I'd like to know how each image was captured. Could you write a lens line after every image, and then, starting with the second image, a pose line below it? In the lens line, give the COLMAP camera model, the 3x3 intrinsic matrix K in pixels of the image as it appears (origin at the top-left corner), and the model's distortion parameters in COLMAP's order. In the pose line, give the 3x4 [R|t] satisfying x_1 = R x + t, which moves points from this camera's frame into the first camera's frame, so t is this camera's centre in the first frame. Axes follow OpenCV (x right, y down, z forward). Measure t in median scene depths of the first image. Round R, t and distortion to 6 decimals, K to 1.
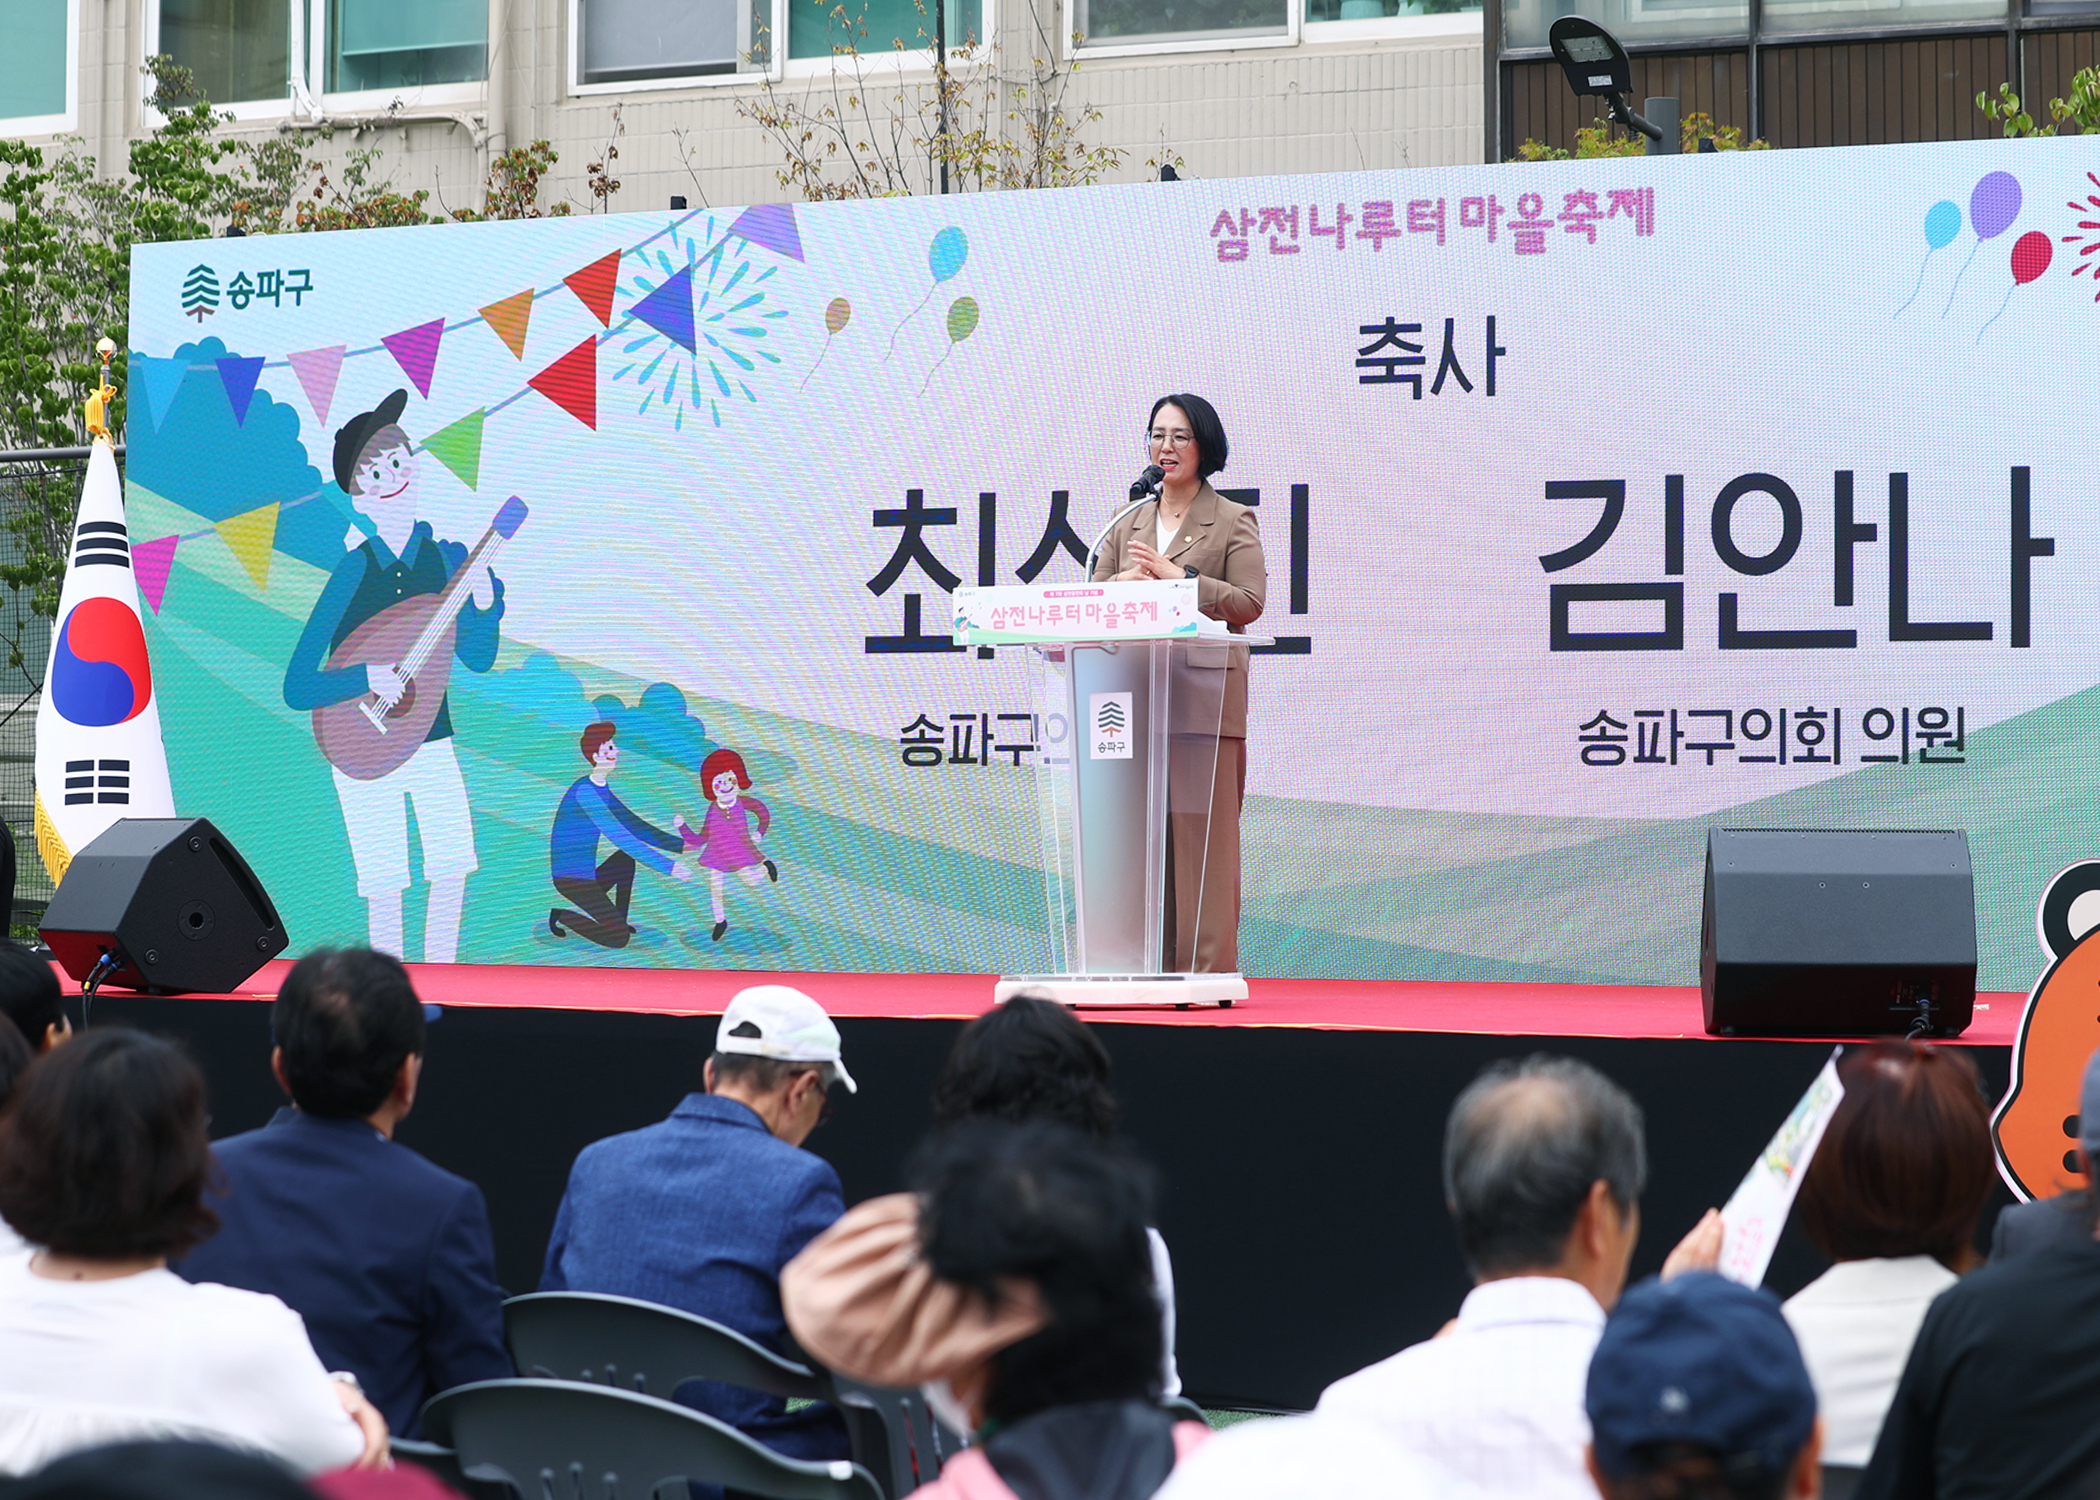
lens RADIAL K [[5983.2, 0, 895.1], [0, 5983.2, 626.3], [0, 0, 1]] dist [-0.159650, 0.000000]
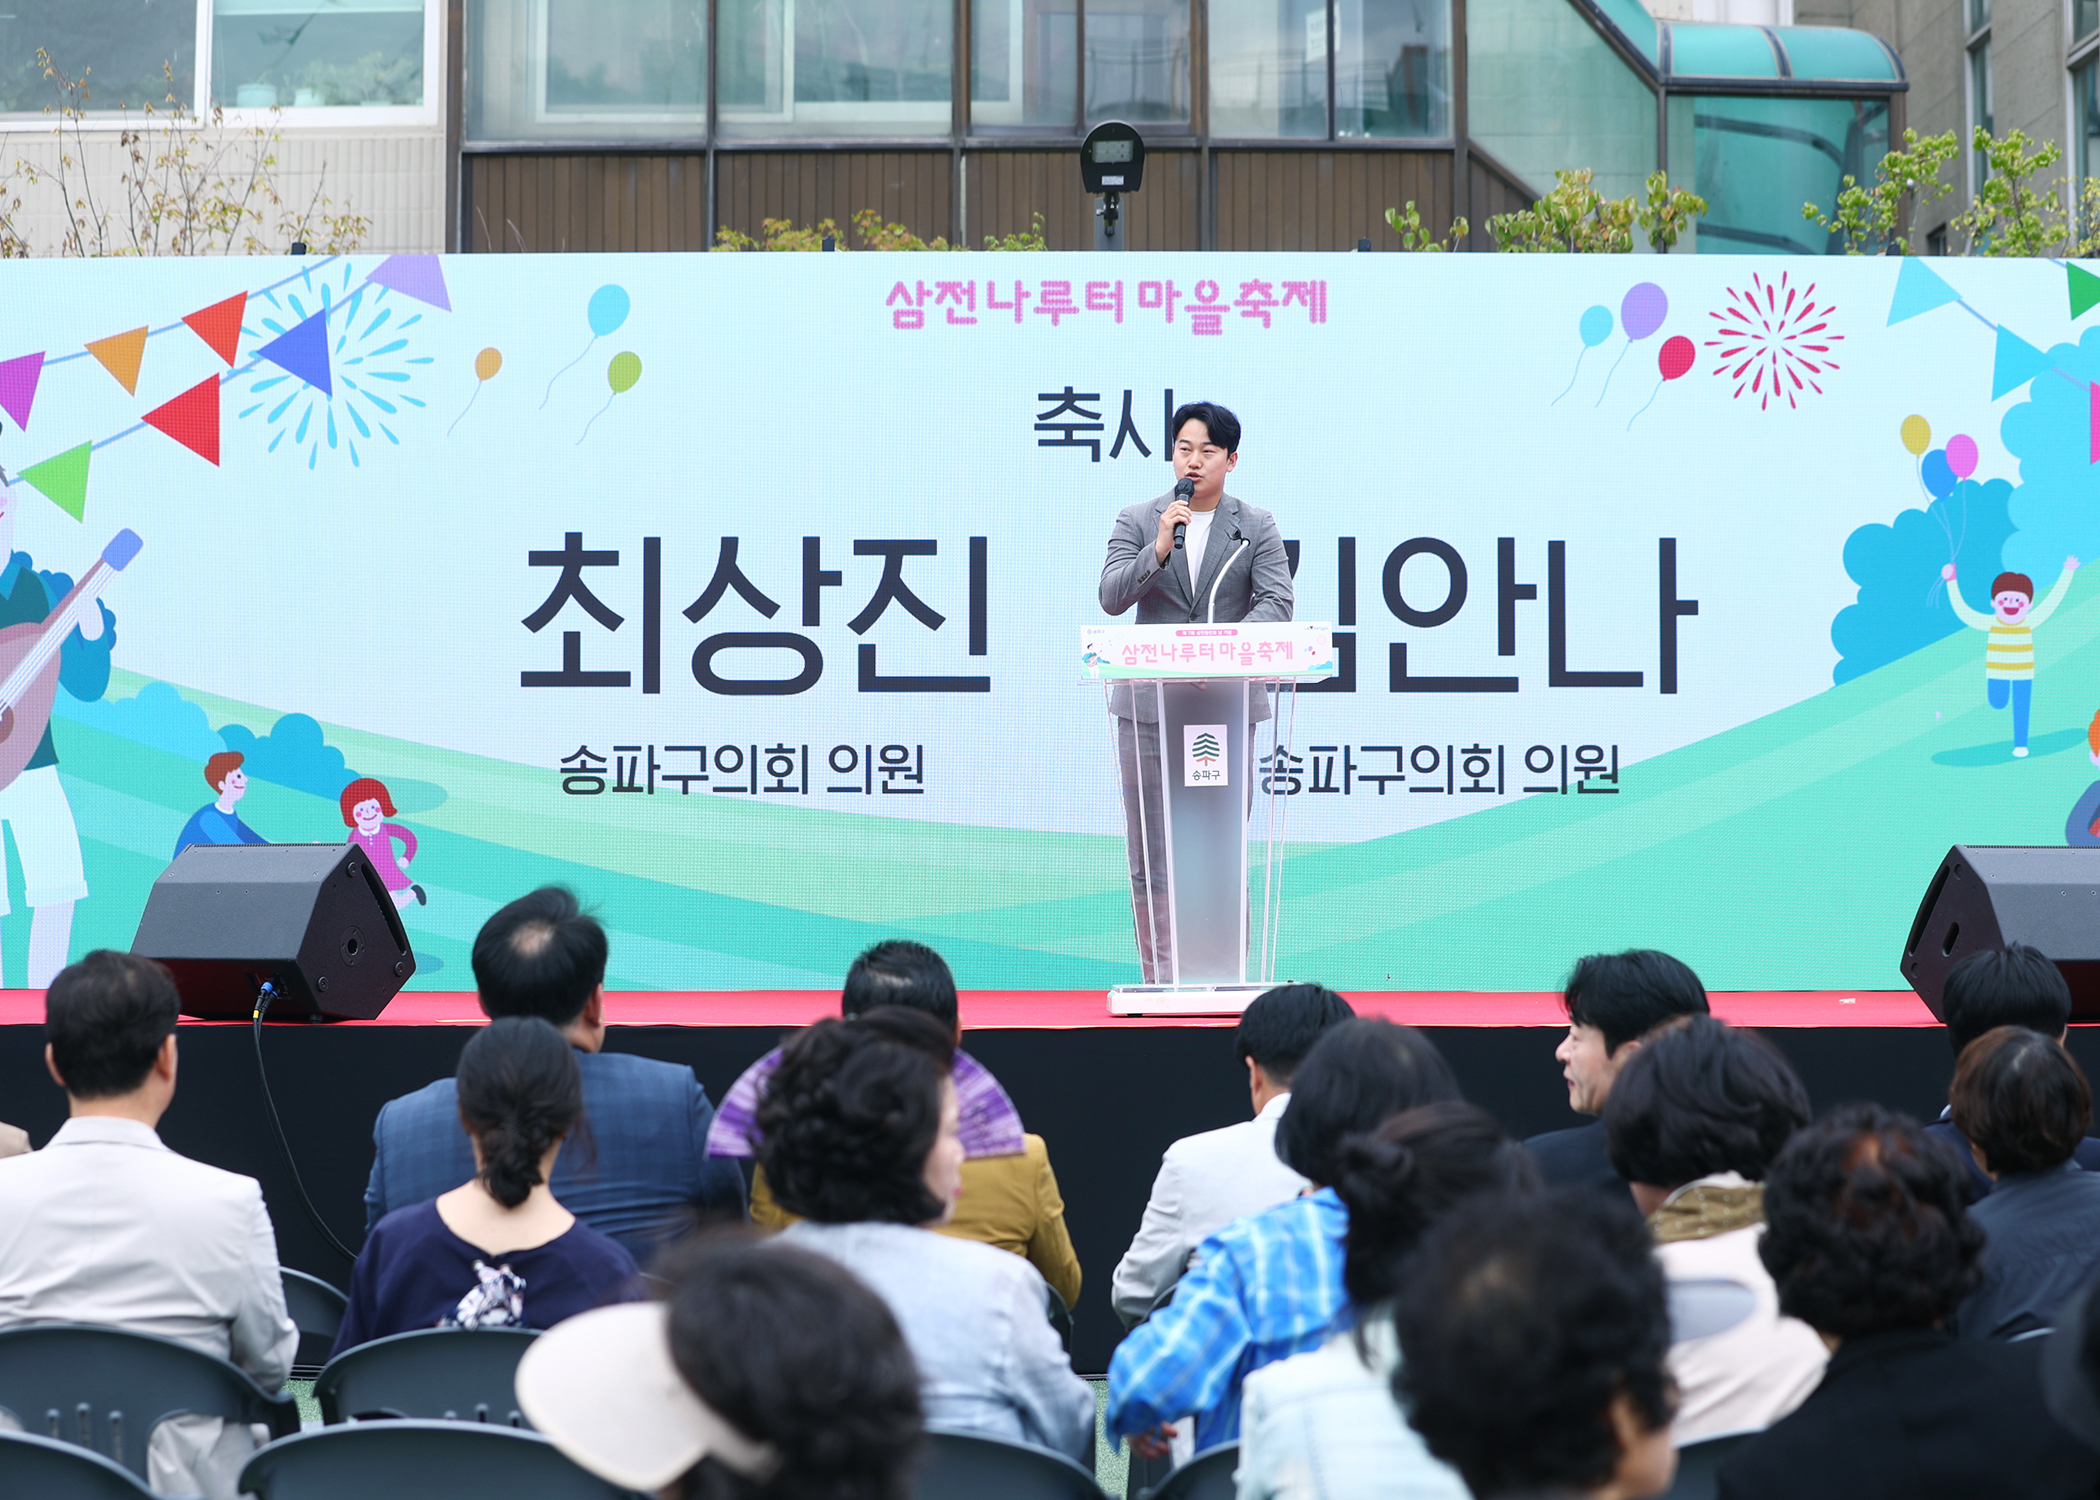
lens RADIAL K [[5302.2, 0, 1059.1], [0, 5302.2, 754.0], [0, 0, 1]] dist [-0.242968, 0.000000]
pose [[0.868949, 0.006083, 0.494865, -0.401866], [-0.012584, 0.999873, 0.009805, 0.006296], [-0.494742, -0.014748, 0.868915, 0.155345]]
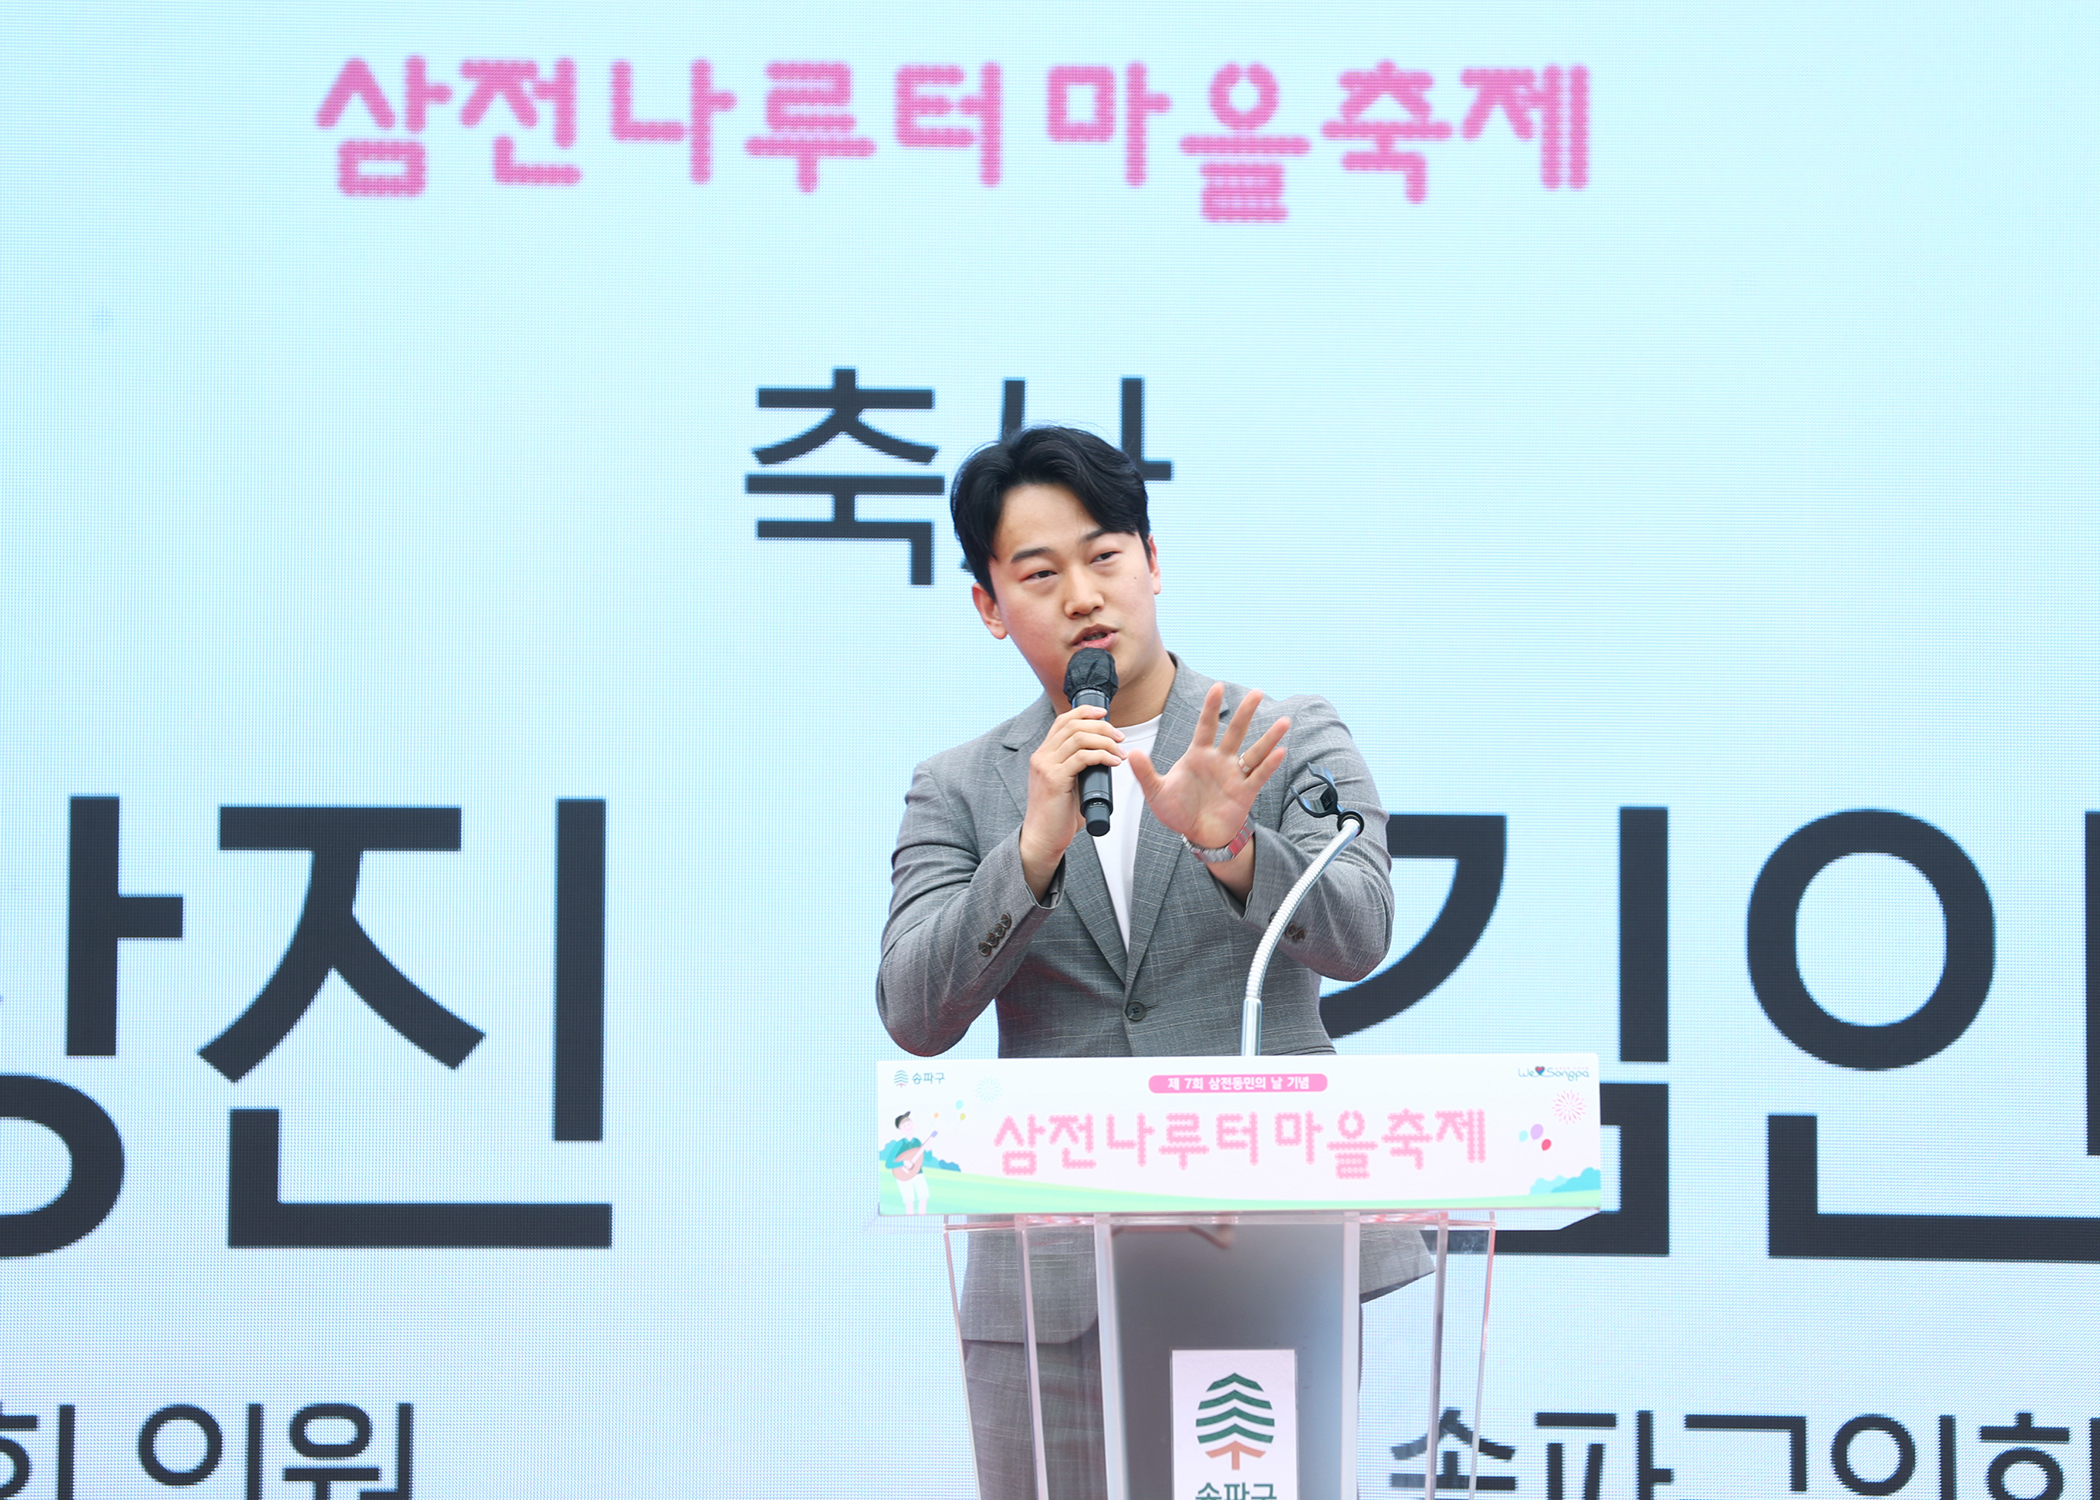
lens RADIAL K [[15663.7, 0, 1047.3], [0, 15663.7, 668.2], [0, 0, 1]] dist [2.130165, 0.000000]
pose [[0.860683, 0.035463, 0.507905, -0.416296], [-0.018681, 0.999099, -0.038103, 0.005380], [-0.508799, 0.023306, 0.860570, 0.132590]]
